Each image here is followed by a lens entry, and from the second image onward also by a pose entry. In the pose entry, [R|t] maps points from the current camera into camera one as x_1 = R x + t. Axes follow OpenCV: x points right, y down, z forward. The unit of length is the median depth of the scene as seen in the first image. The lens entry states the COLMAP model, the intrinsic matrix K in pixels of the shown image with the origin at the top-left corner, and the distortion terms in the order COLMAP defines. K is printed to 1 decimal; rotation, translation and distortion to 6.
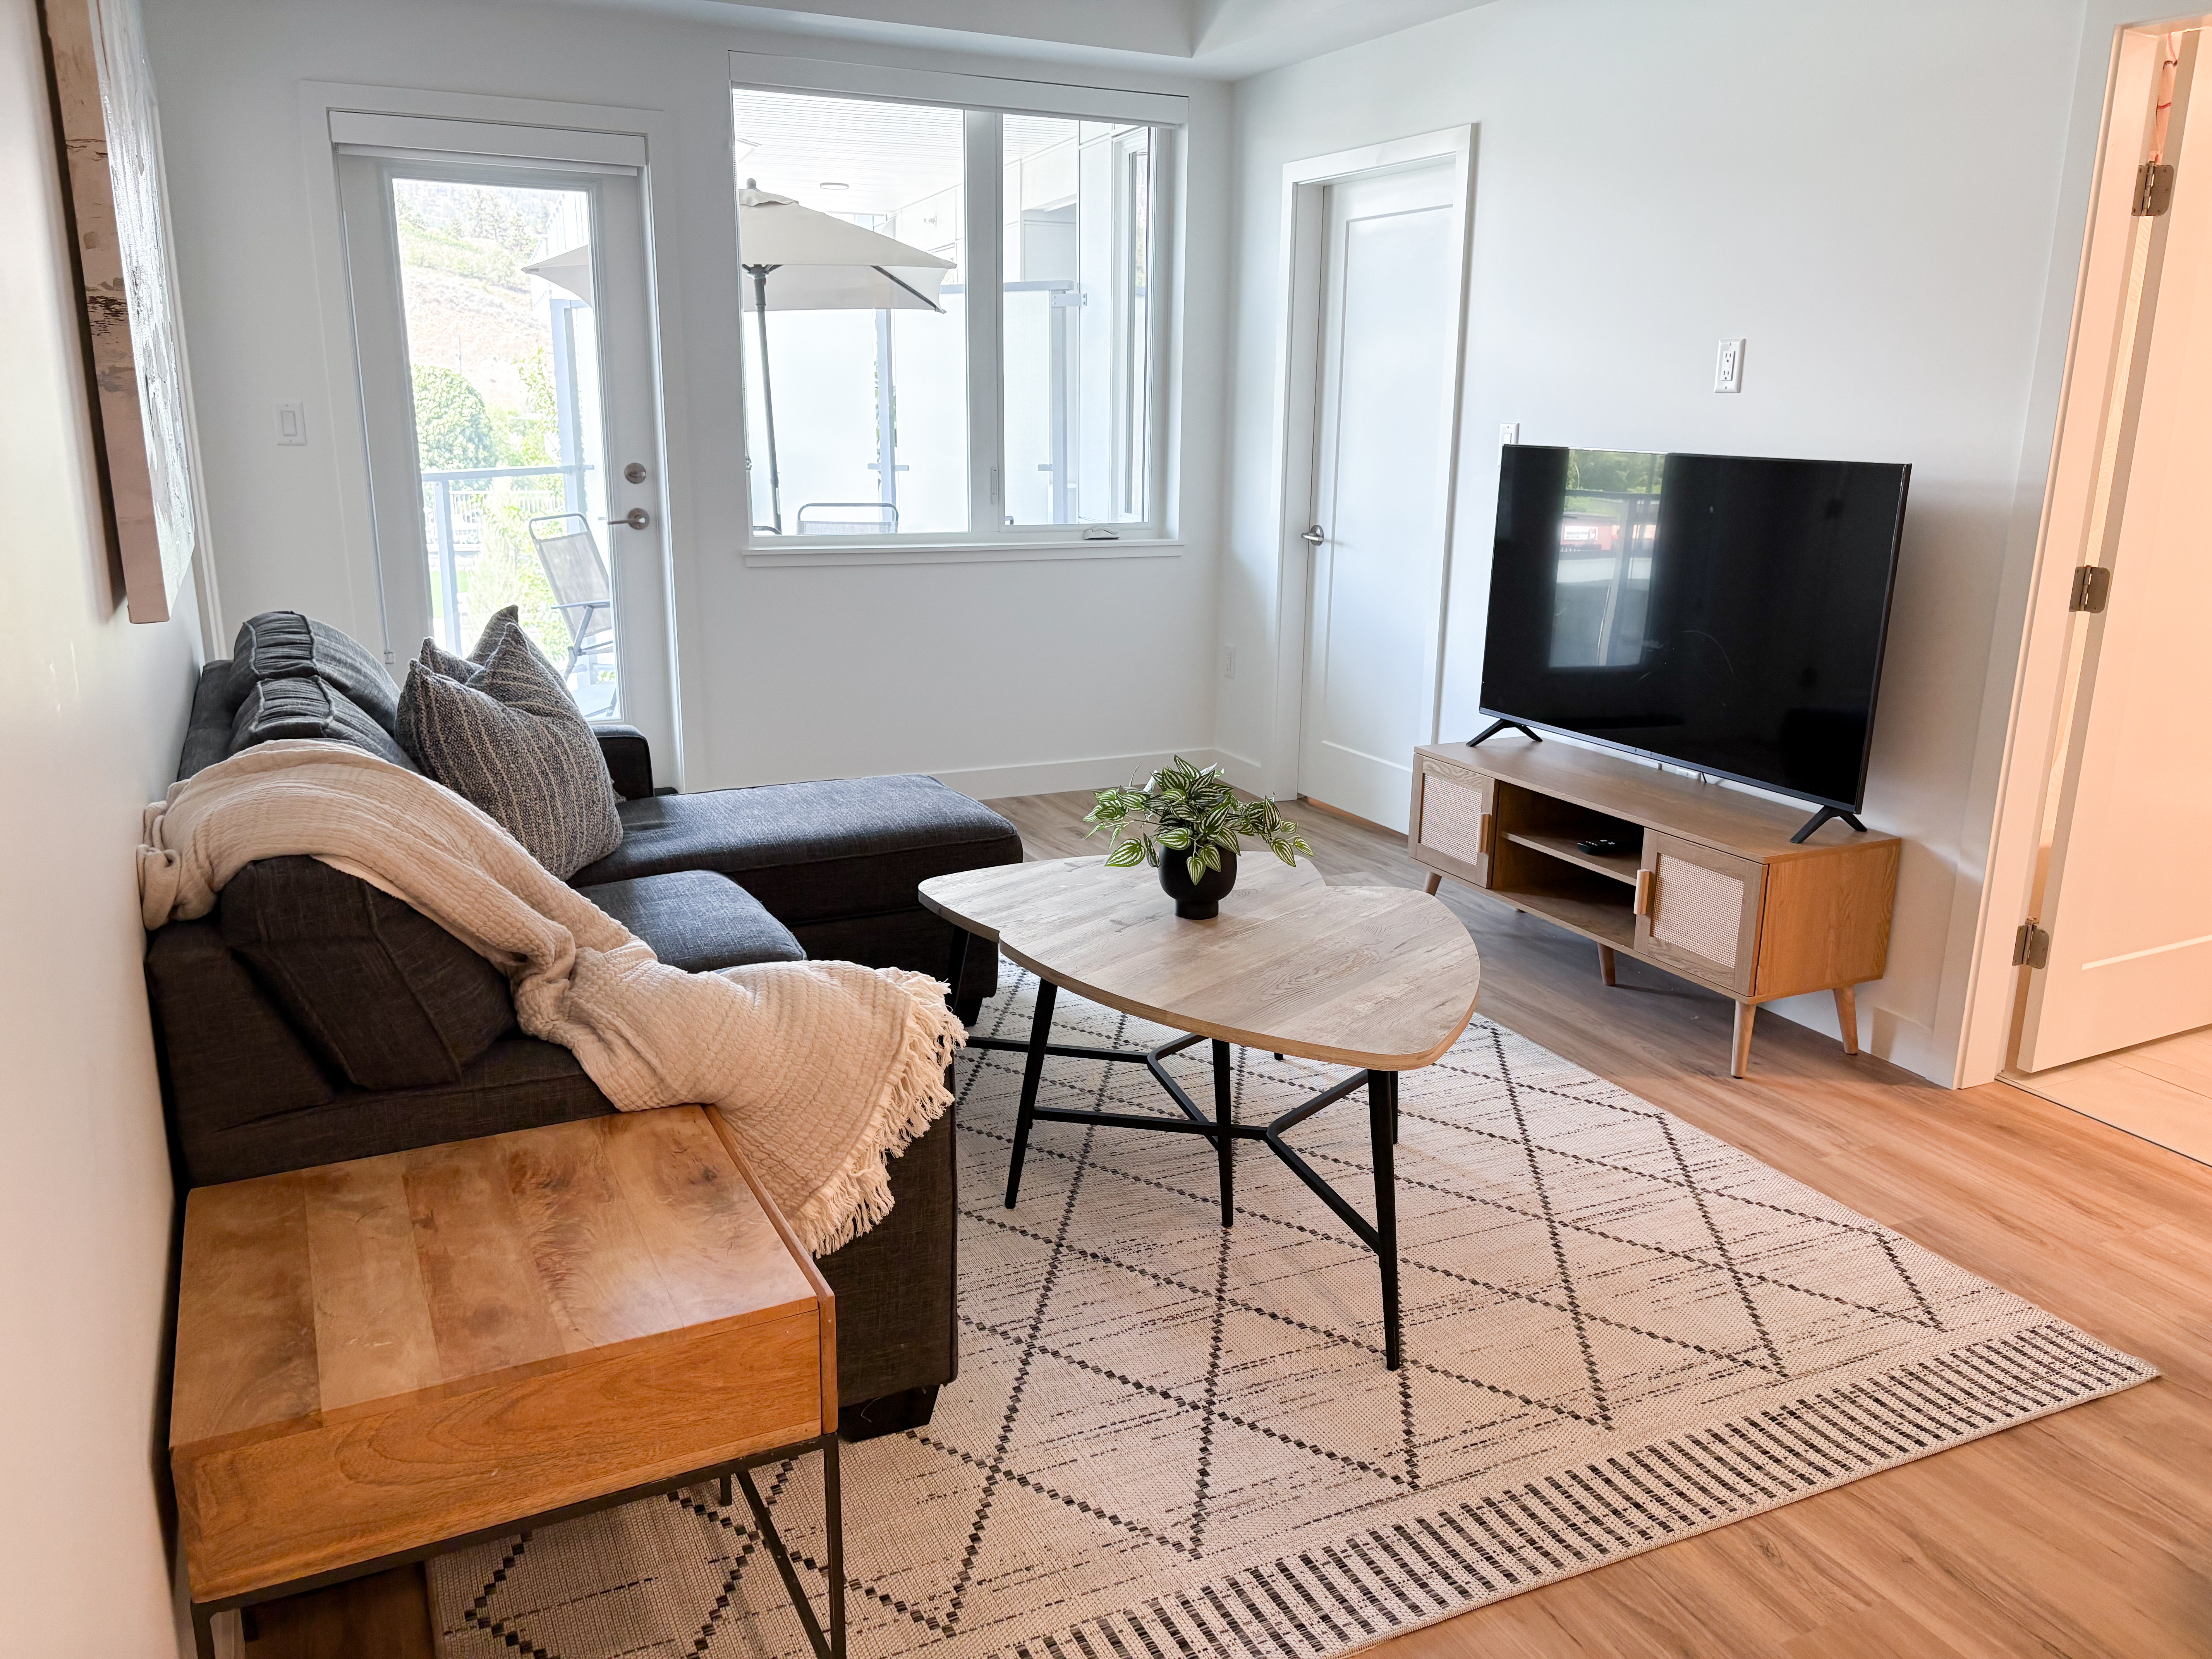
lens RADIAL K [[1677.7, 0, 1120.7], [0, 1677.7, 842.0], [0, 0, 1]] dist [0.038531, -0.038637]
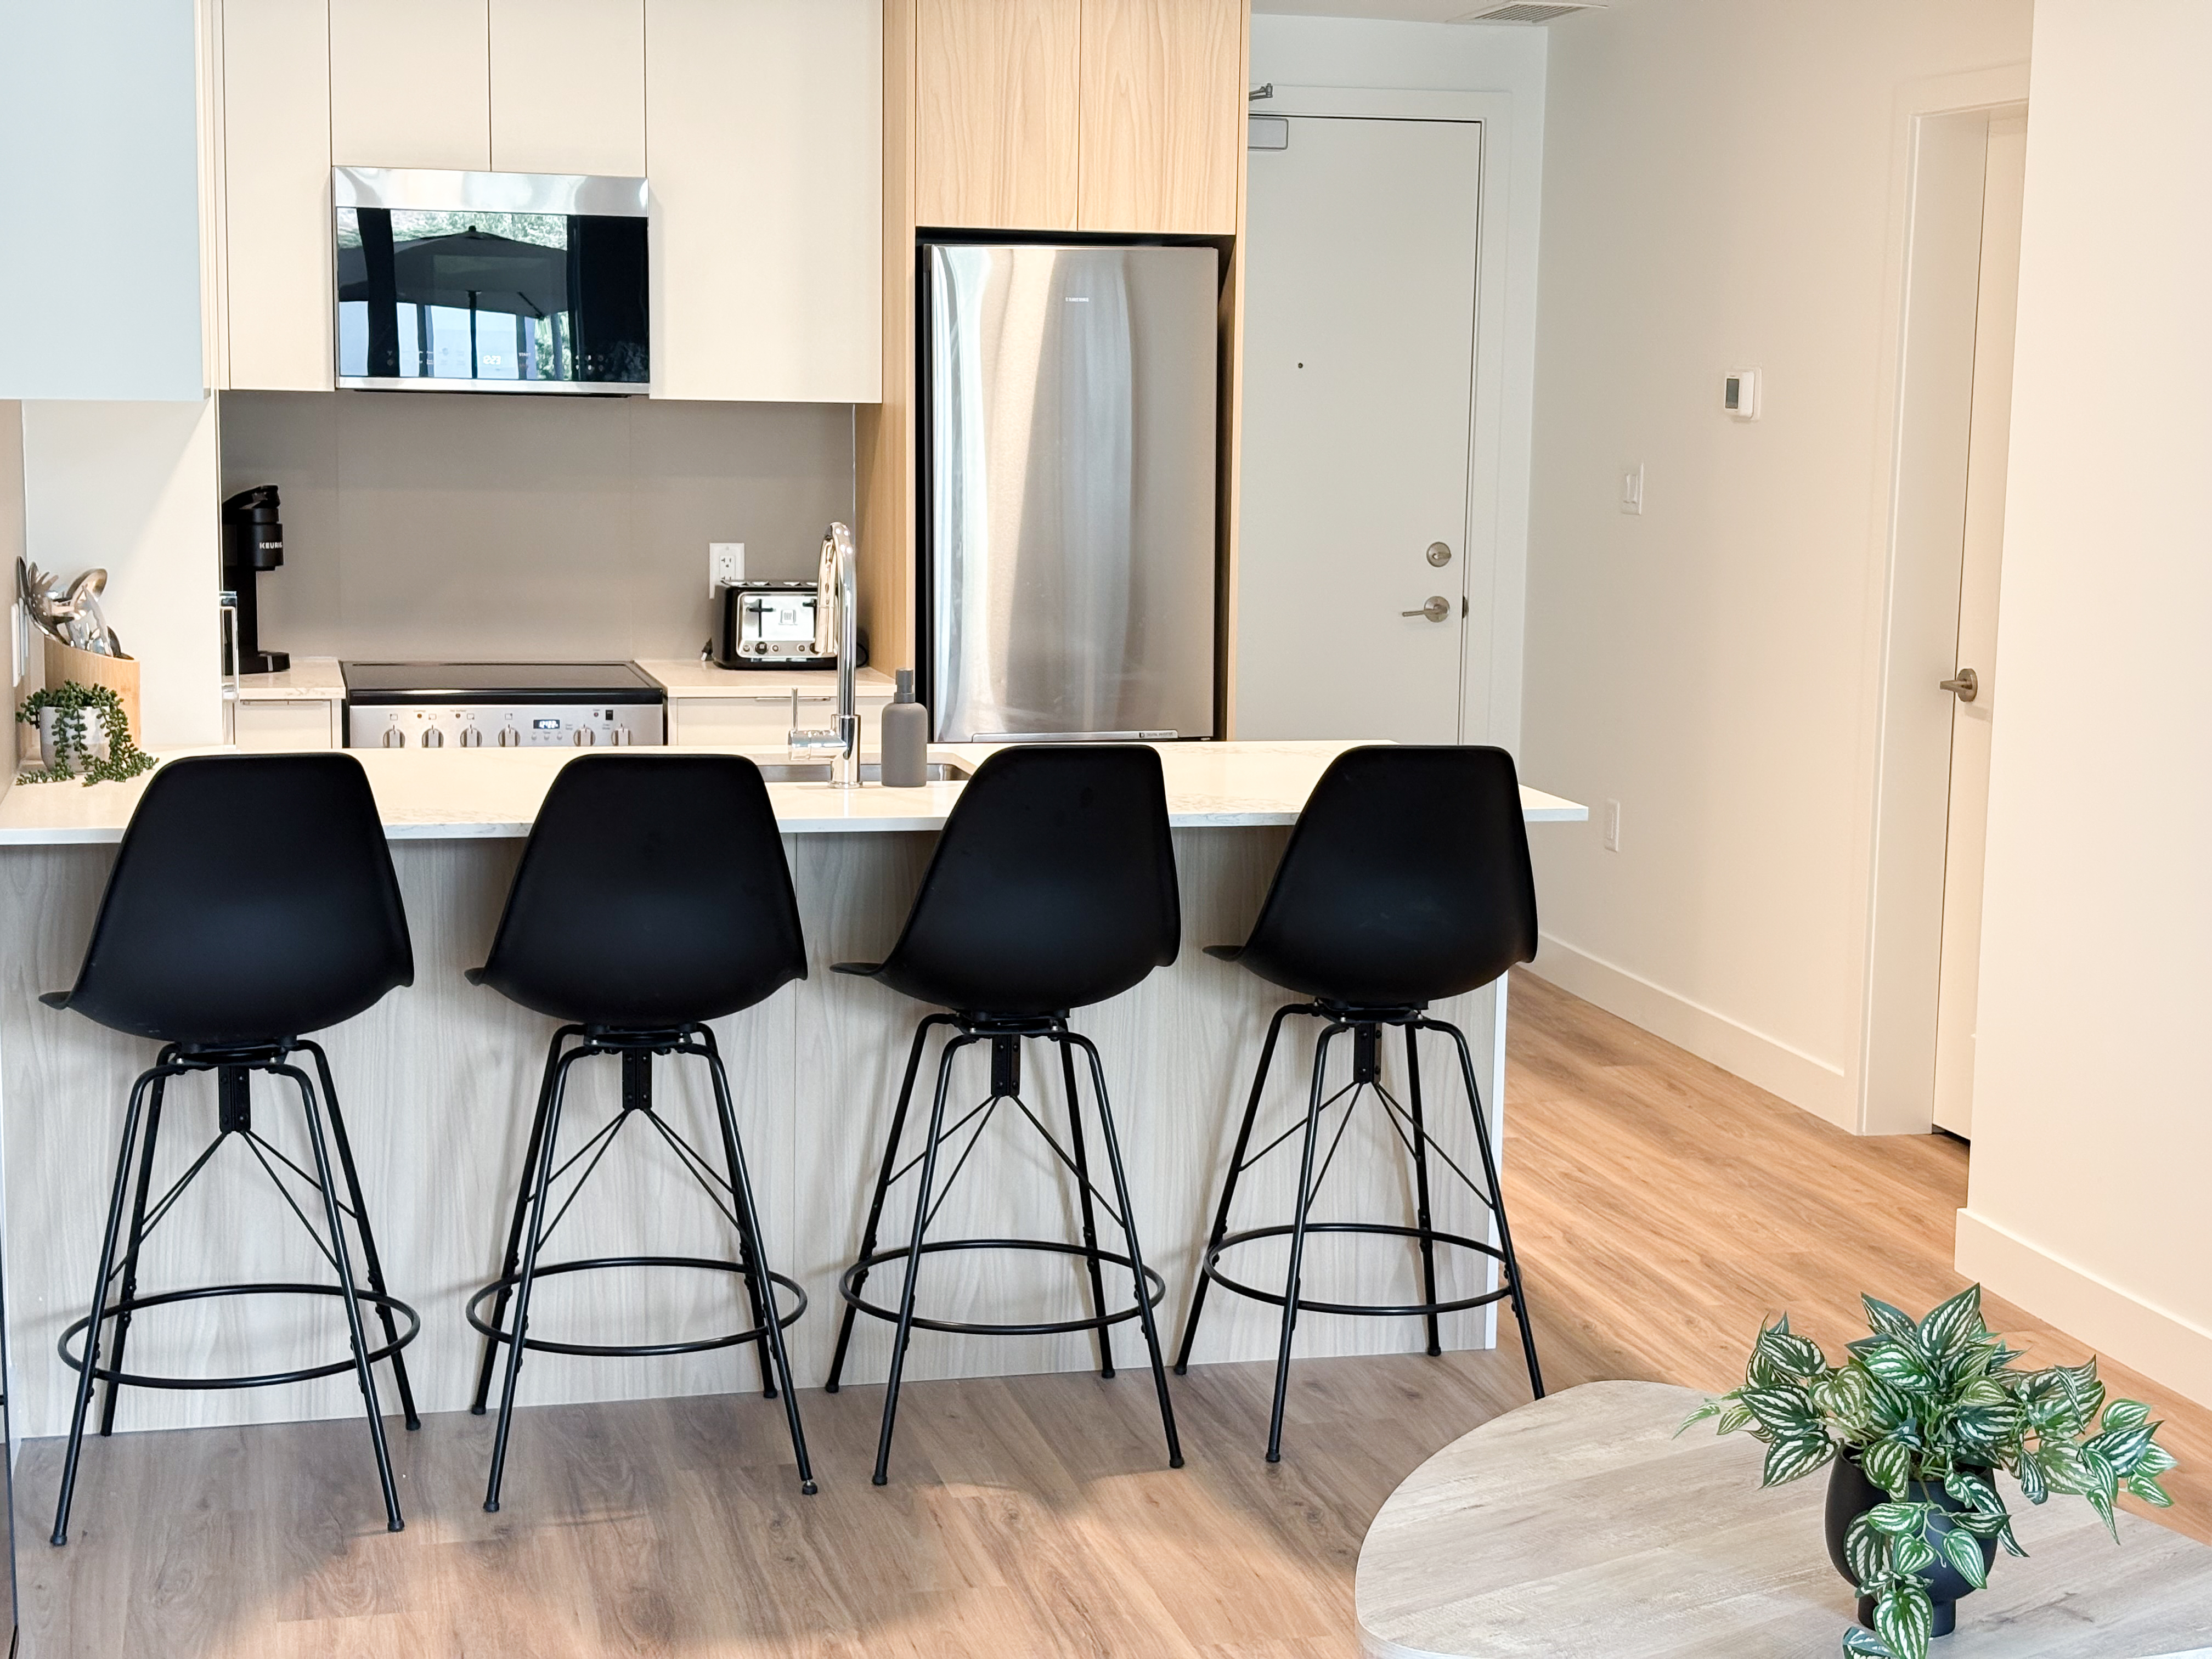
lens RADIAL K [[3339.4, 0, 1093.7], [0, 3339.4, 841.8], [0, 0, 1]] dist [0.106137, 0.000000]
pose [[-0.976342, -0.059209, 0.207968, 0.080392], [0.026648, 0.921502, 0.387458, -0.512891], [-0.214583, 0.383834, -0.898123, 1.744653]]
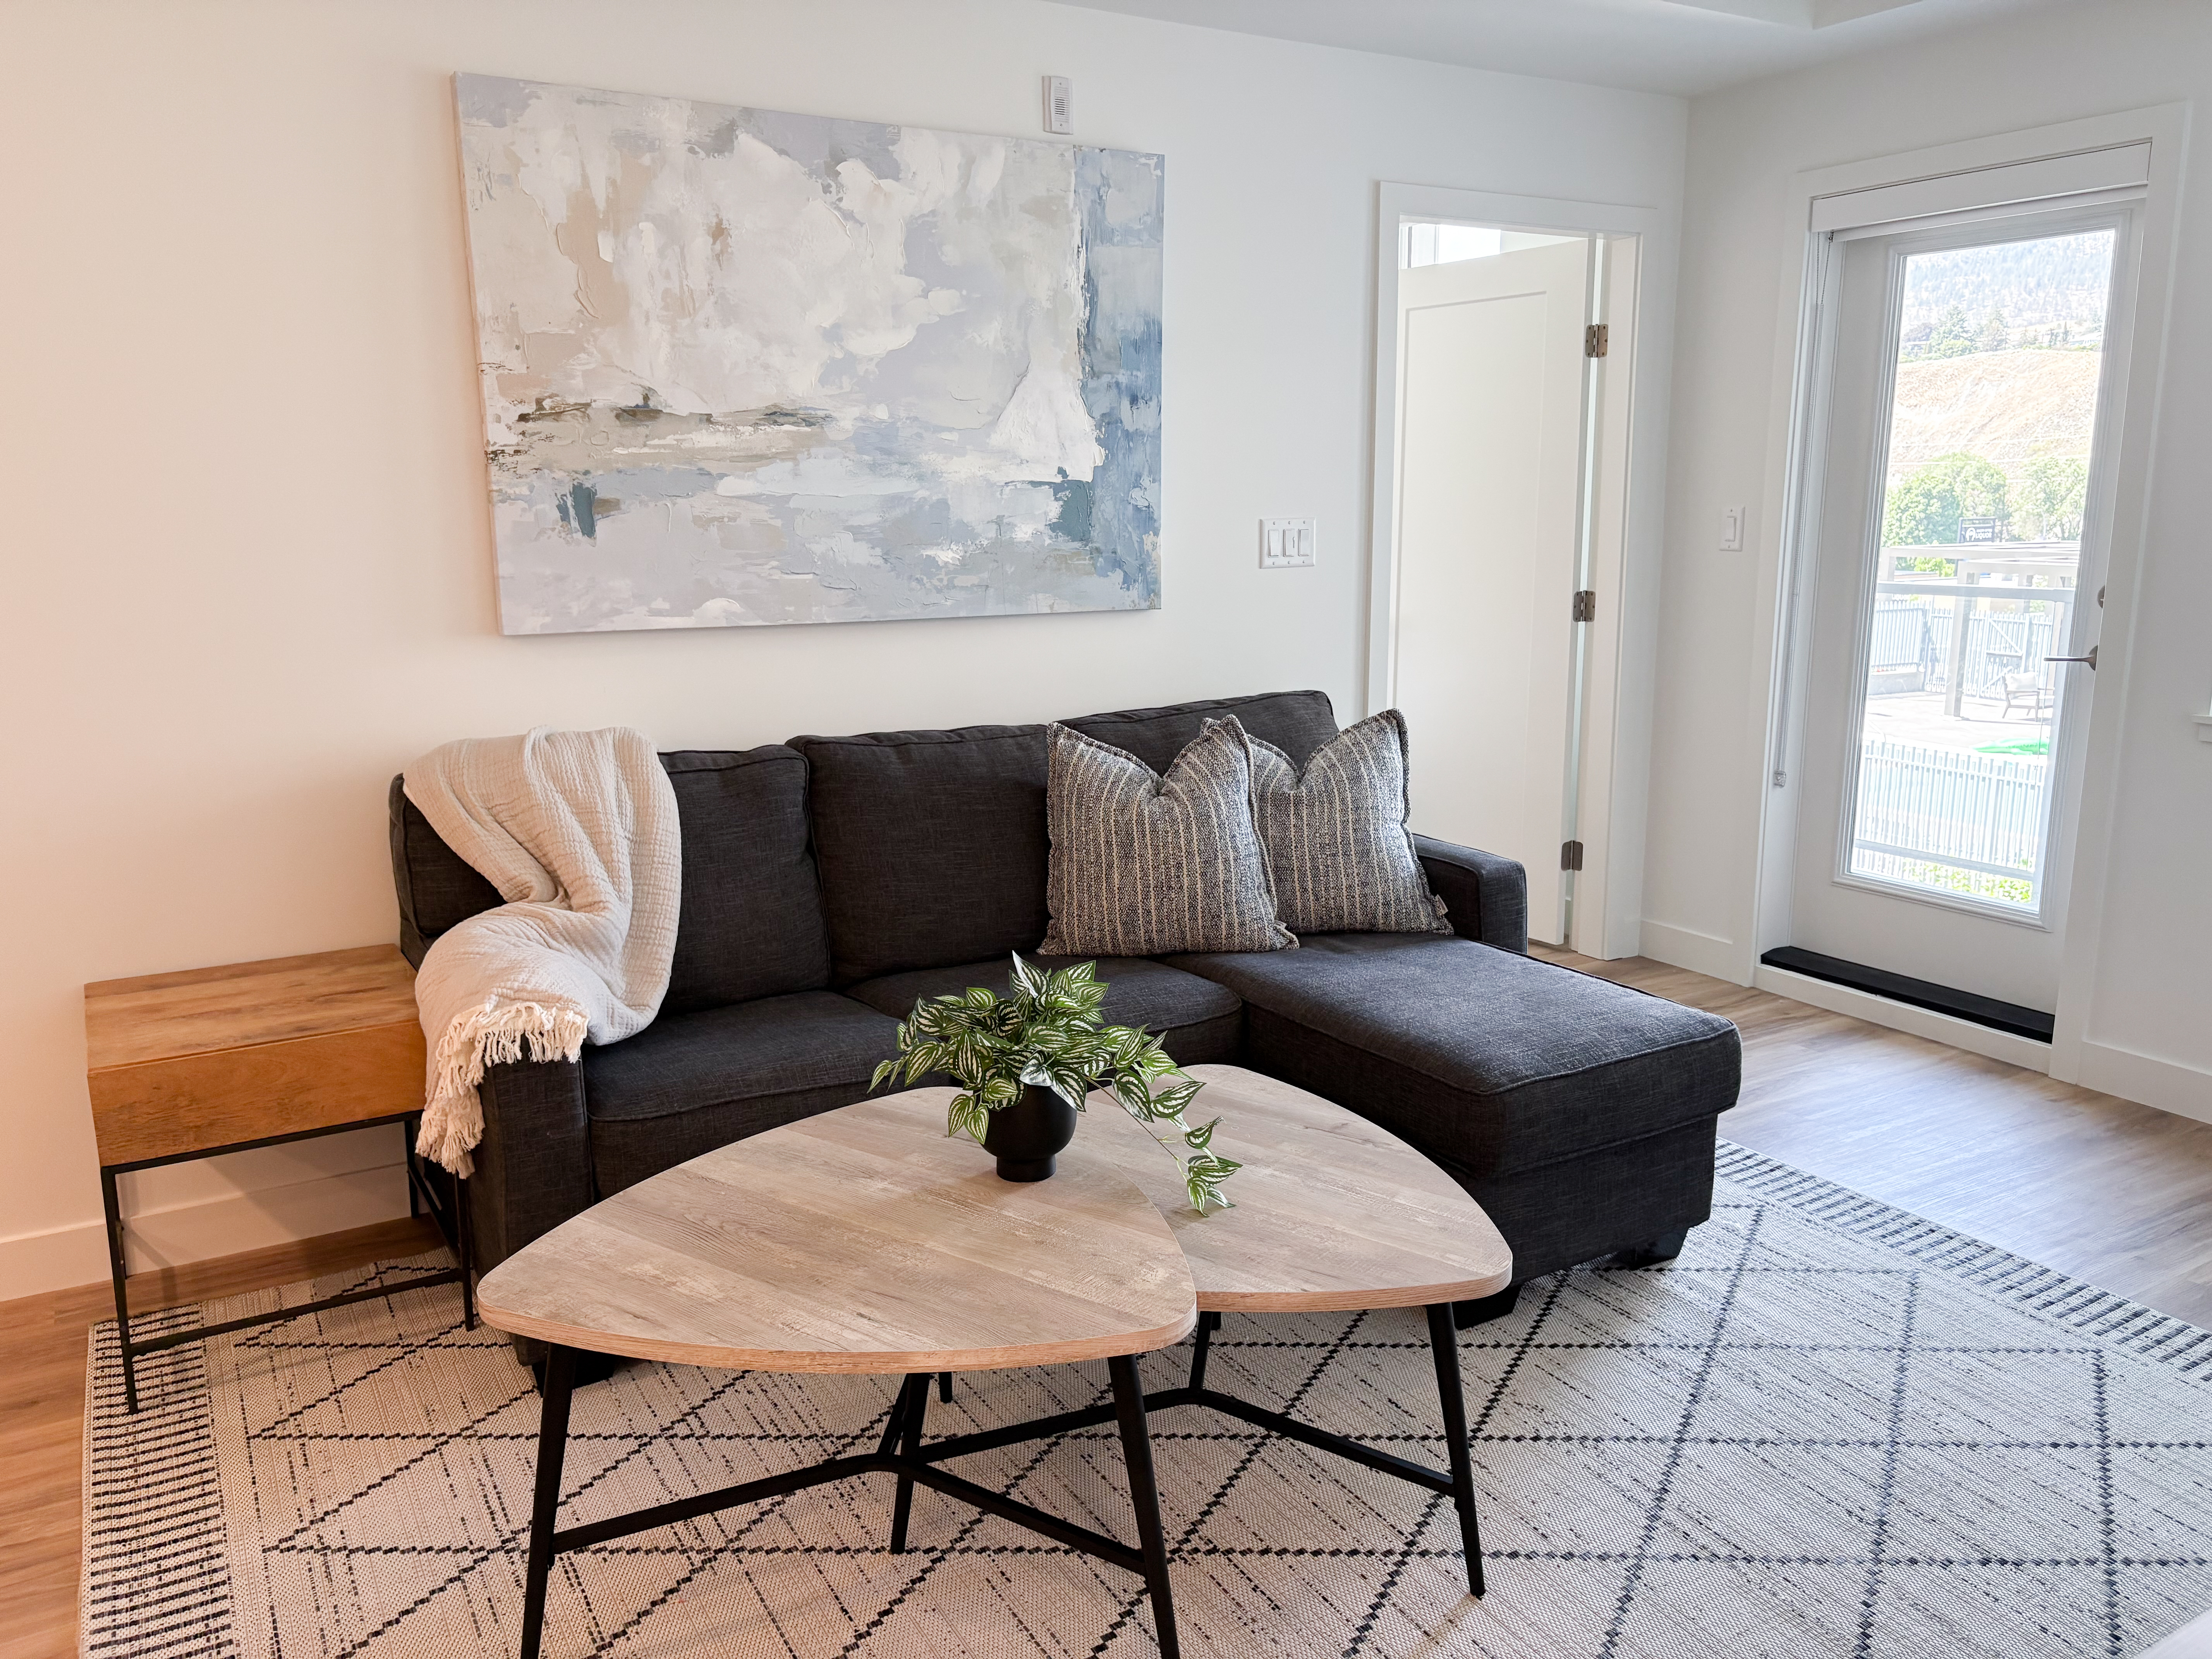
lens RADIAL K [[1677.7, 0, 1108.0], [0, 1677.7, 853.6], [0, 0, 1]] dist [0.038531, -0.038637]
pose [[0.078139, 0.195817, -0.977522, 0.723551], [-0.248320, 0.953440, 0.171143, -0.221390], [0.965521, 0.229365, 0.123126, 0.873005]]
